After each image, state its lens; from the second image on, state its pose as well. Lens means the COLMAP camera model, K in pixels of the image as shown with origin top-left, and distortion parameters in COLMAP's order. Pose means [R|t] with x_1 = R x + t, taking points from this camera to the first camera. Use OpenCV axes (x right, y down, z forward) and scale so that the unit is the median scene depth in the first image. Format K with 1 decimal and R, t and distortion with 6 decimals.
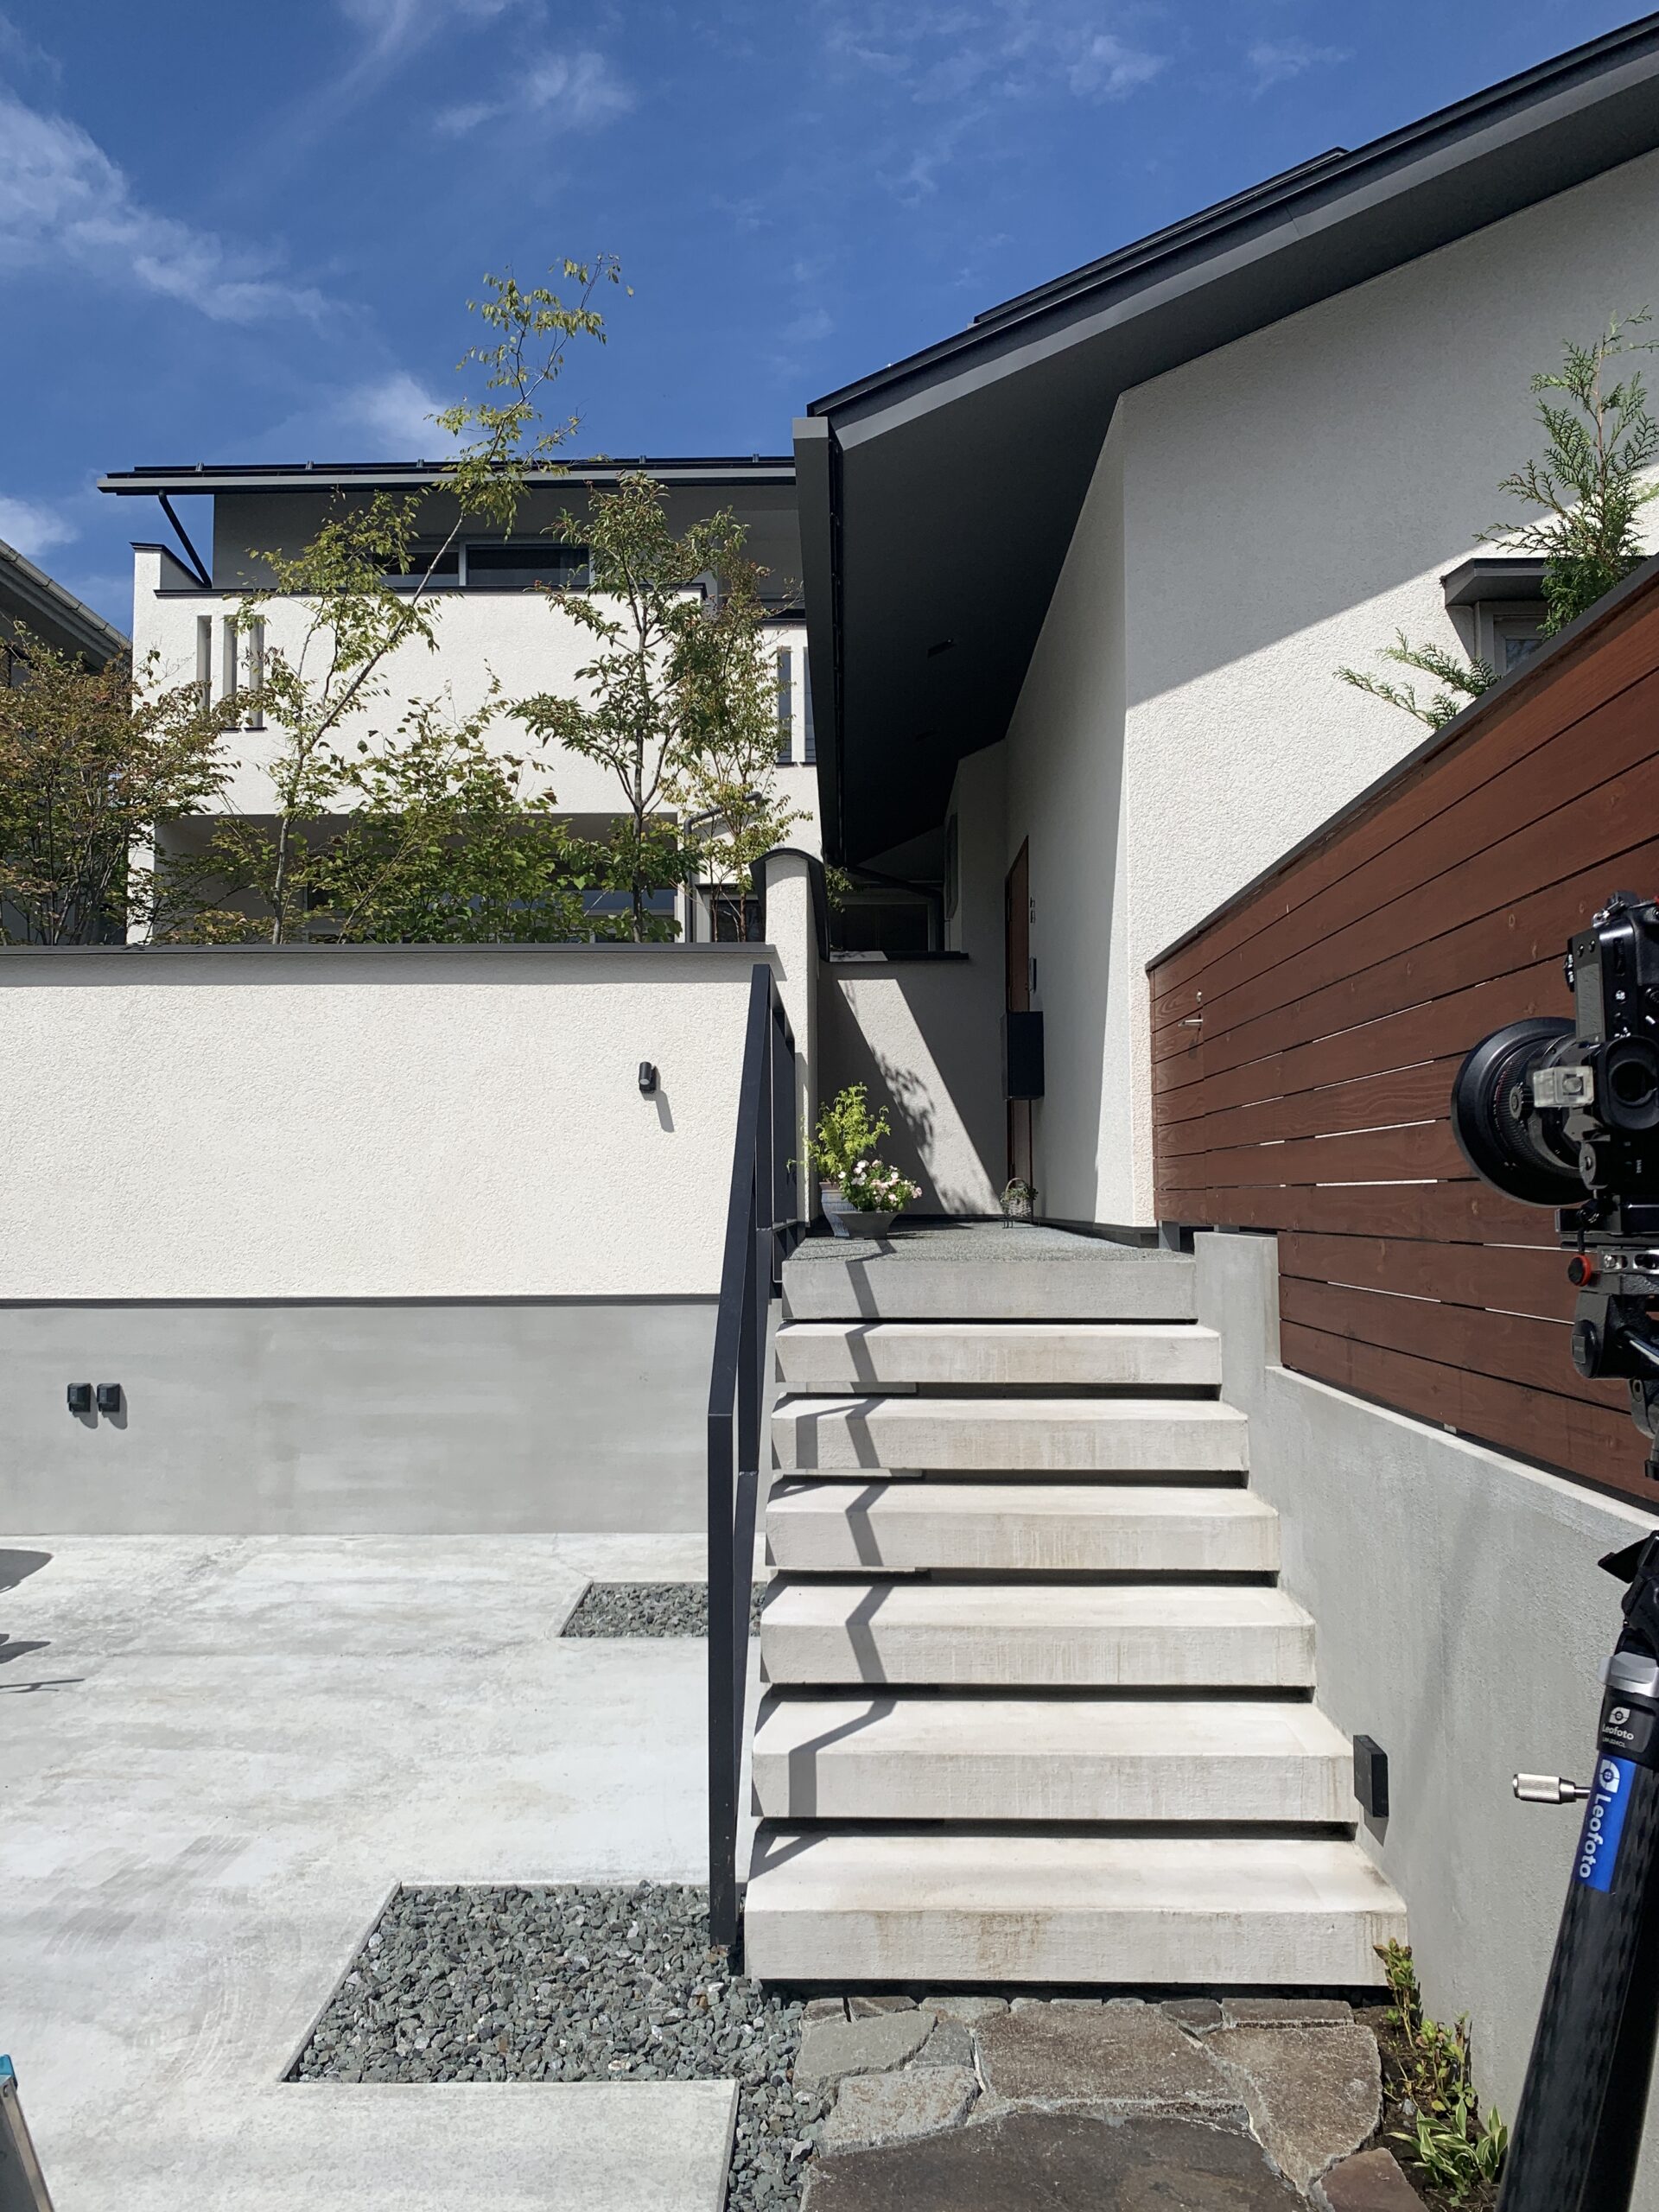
lens RADIAL K [[1681.8, 0, 817.5], [0, 1681.8, 1037.9], [0, 0, 1]] dist [0.015547, -0.008238]
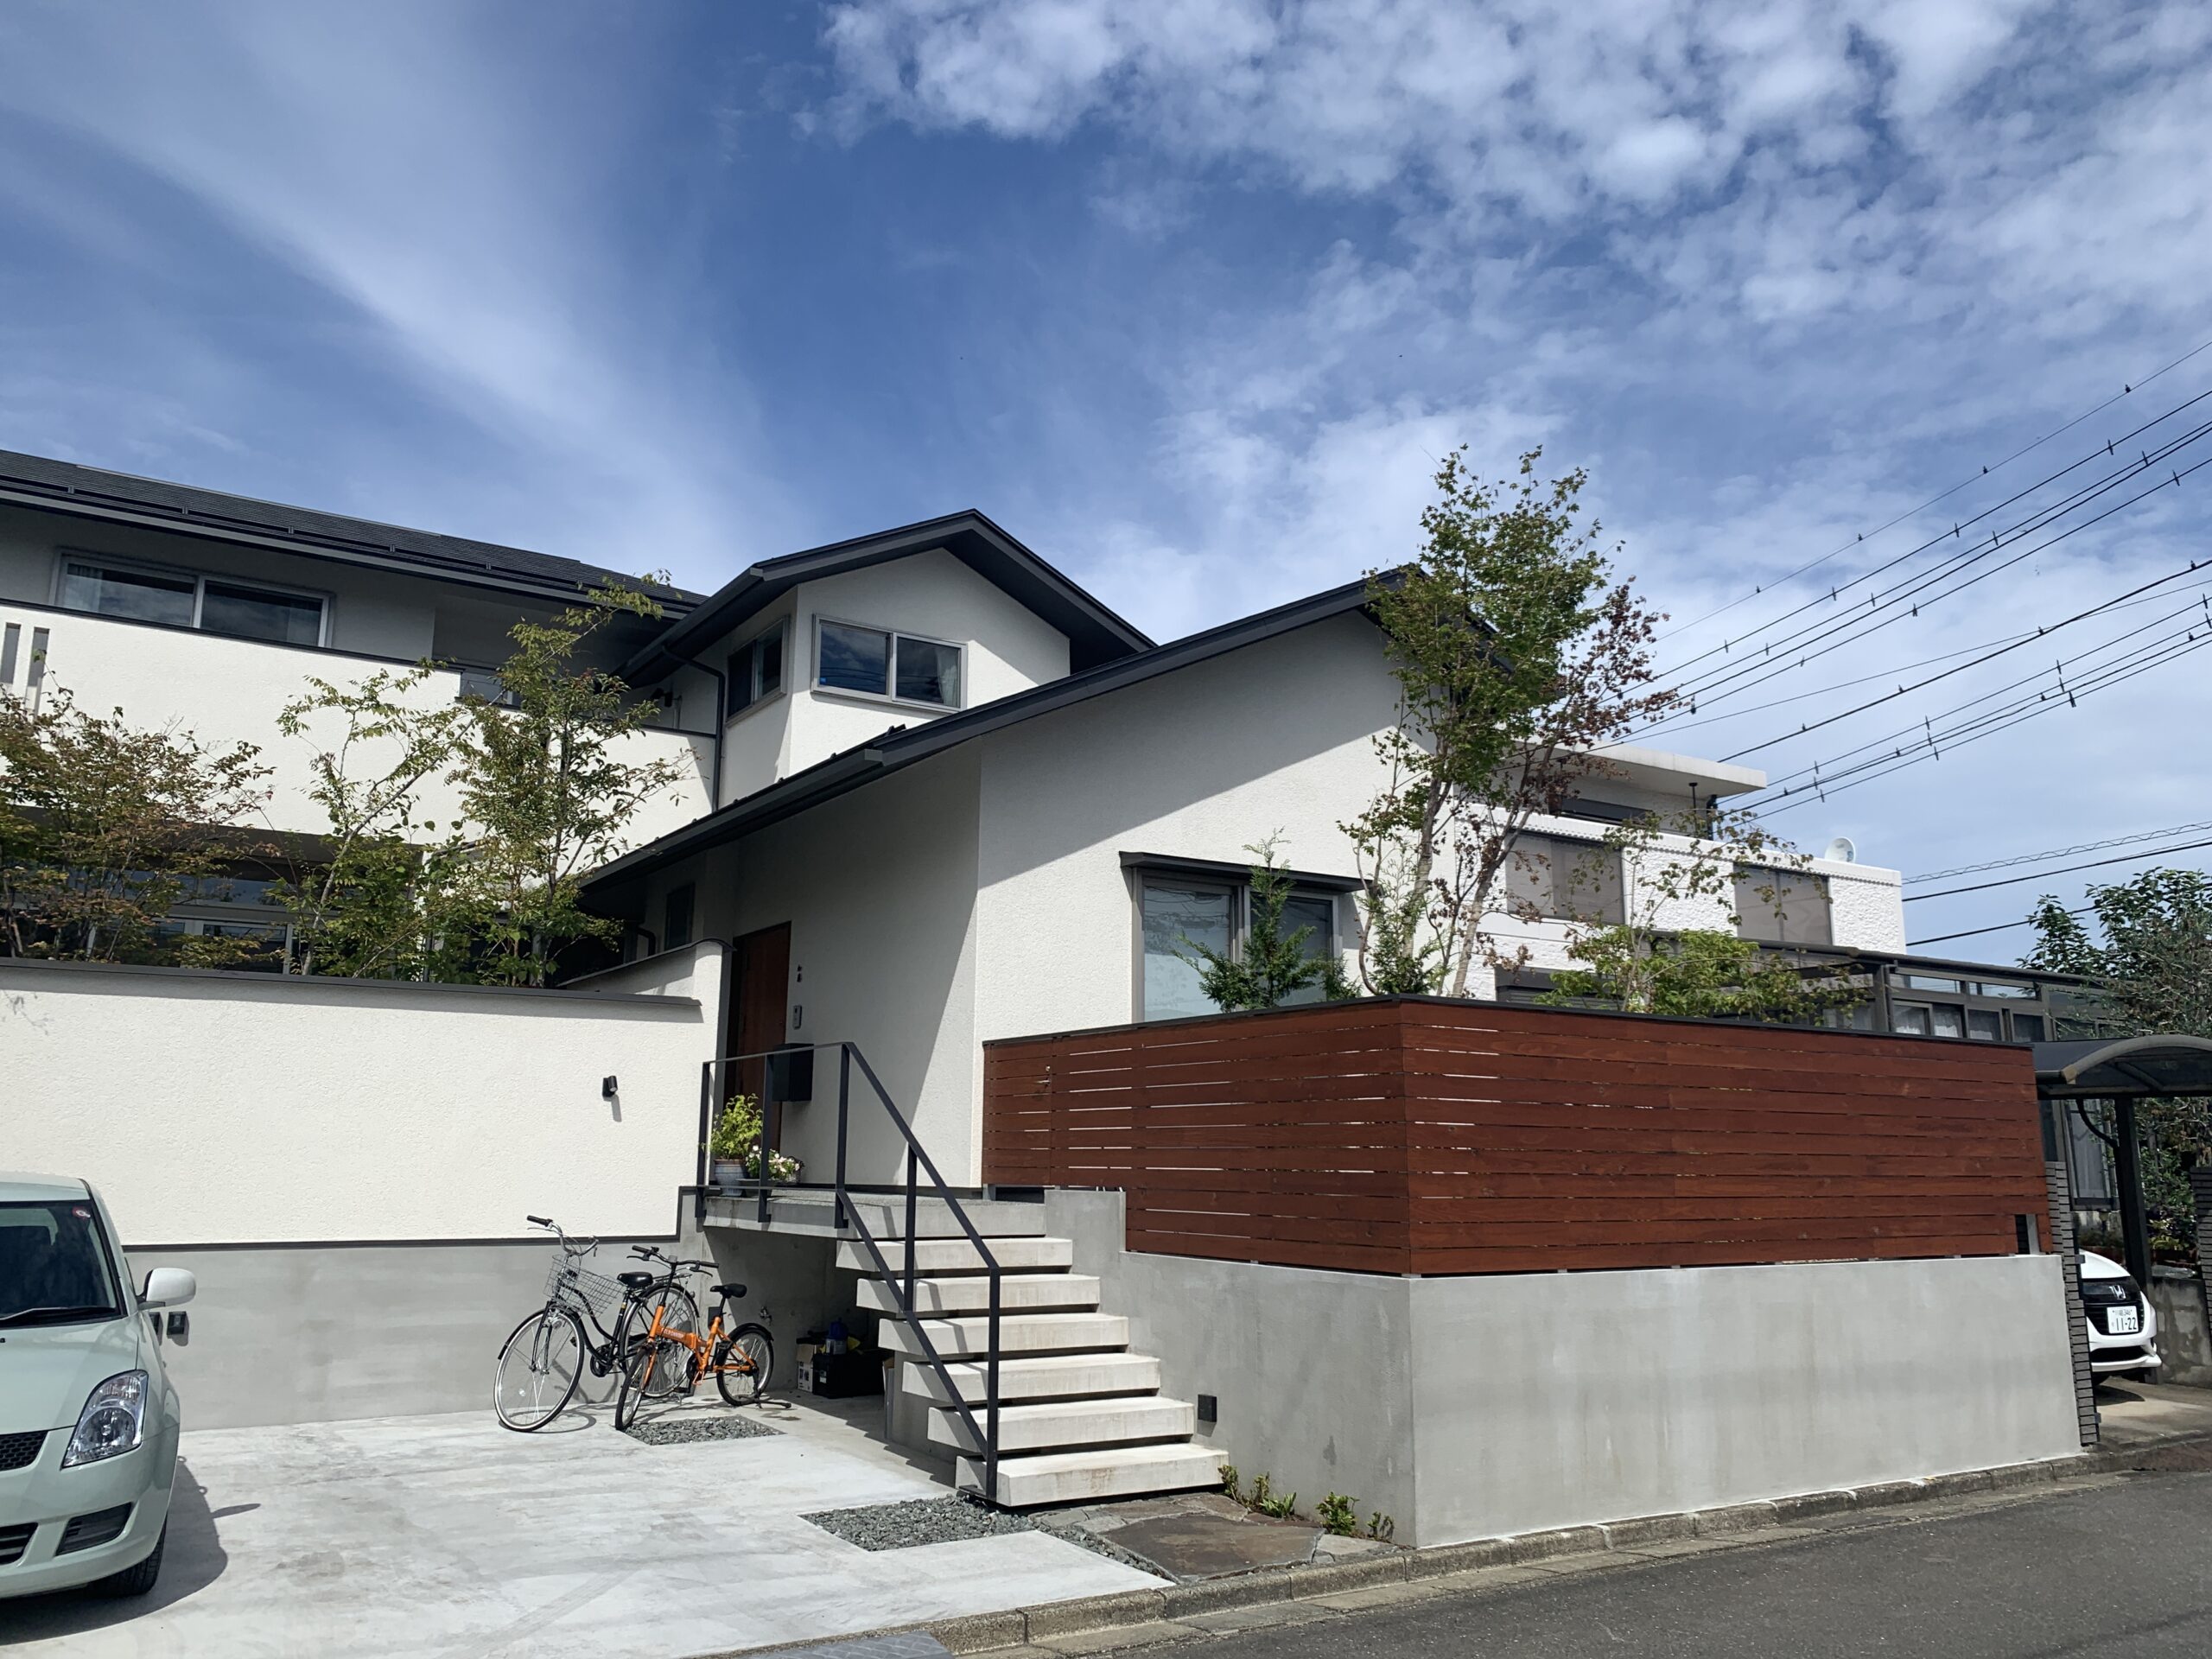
lens RADIAL K [[1681.8, 0, 1101.4], [0, 1681.8, 832.2], [0, 0, 1]] dist [0.015547, -0.008238]
pose [[0.827684, 0.118301, 0.548584, -0.588207], [-0.063960, 0.991045, -0.117215, -0.050865], [-0.557538, 0.061930, 0.827838, -0.480341]]
